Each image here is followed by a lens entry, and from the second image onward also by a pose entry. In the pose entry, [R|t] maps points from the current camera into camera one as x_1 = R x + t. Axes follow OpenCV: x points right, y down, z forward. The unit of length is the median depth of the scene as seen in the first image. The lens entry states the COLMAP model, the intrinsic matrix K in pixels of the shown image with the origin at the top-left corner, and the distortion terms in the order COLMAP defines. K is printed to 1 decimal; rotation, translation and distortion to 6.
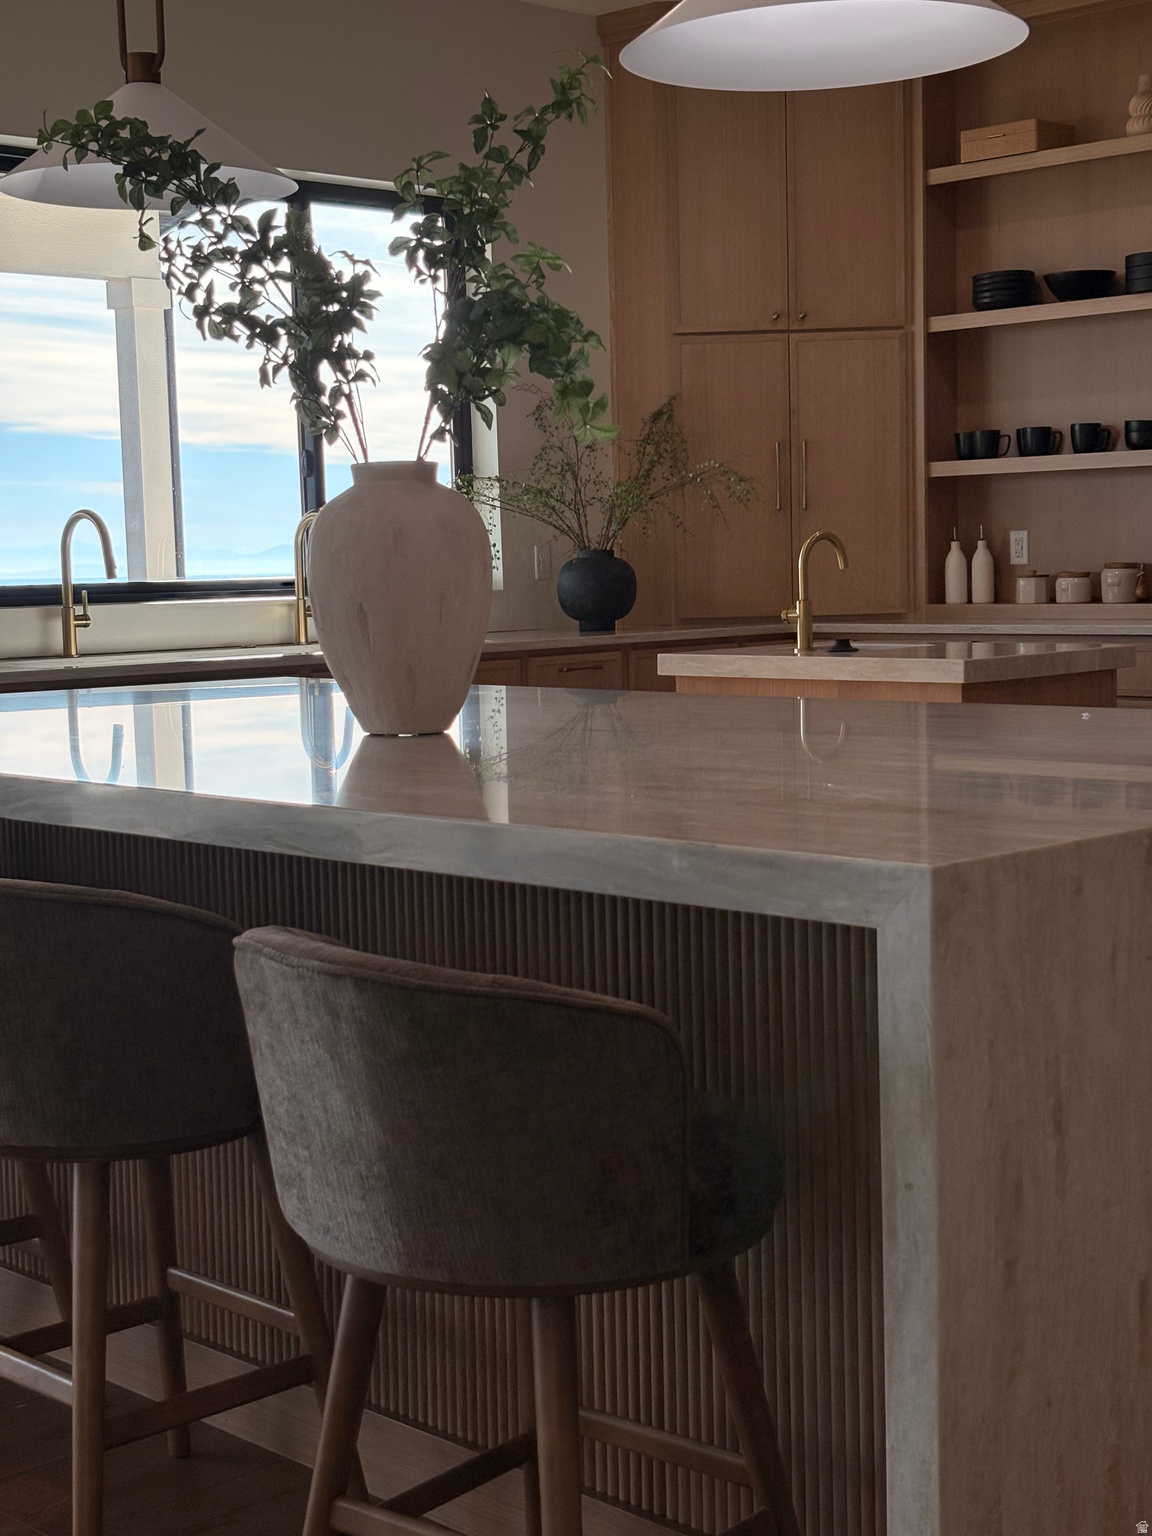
lens RADIAL K [[2310.6, 0, 574.9], [0, 2310.6, 766.3], [0, 0, 1]] dist [0.046145, 0.000000]
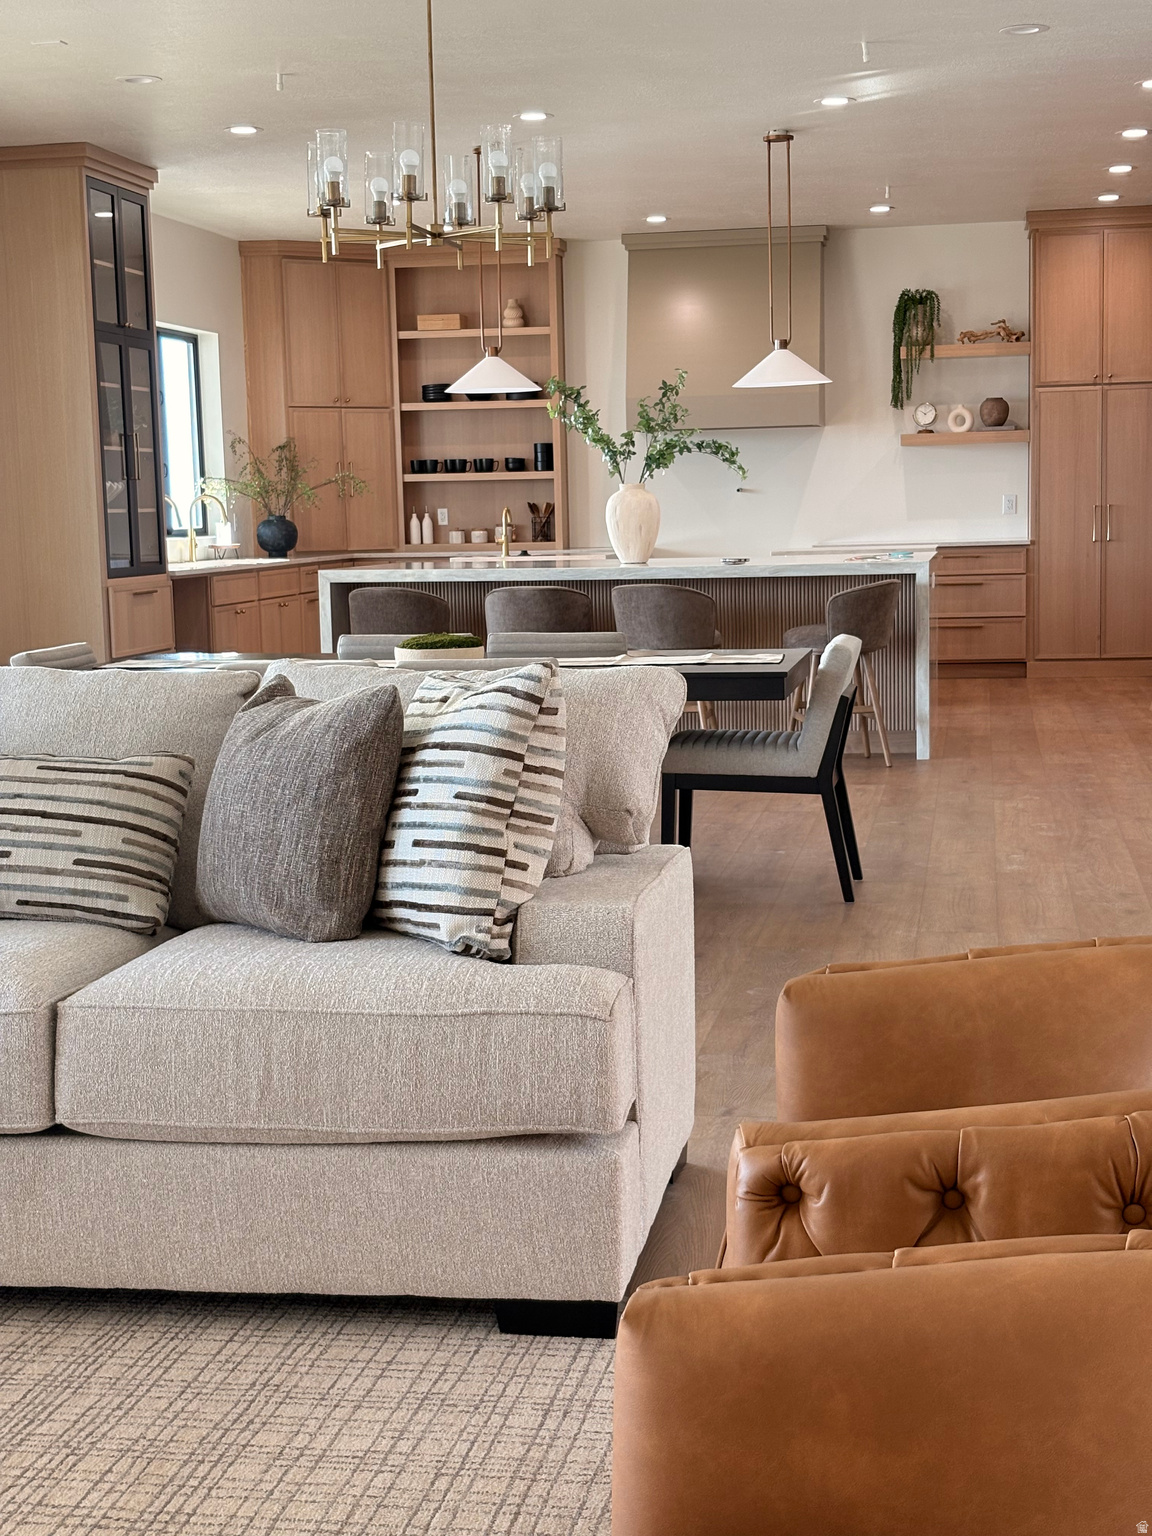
lens RADIAL K [[2310.6, 0, 576.3], [0, 2310.6, 769.7], [0, 0, 1]] dist [0.046145, 0.000000]
pose [[0.813824, -0.055530, 0.578453, -0.916298], [0.052192, 0.998386, 0.022413, 0.090342], [-0.578763, 0.011950, 0.815408, -0.744107]]
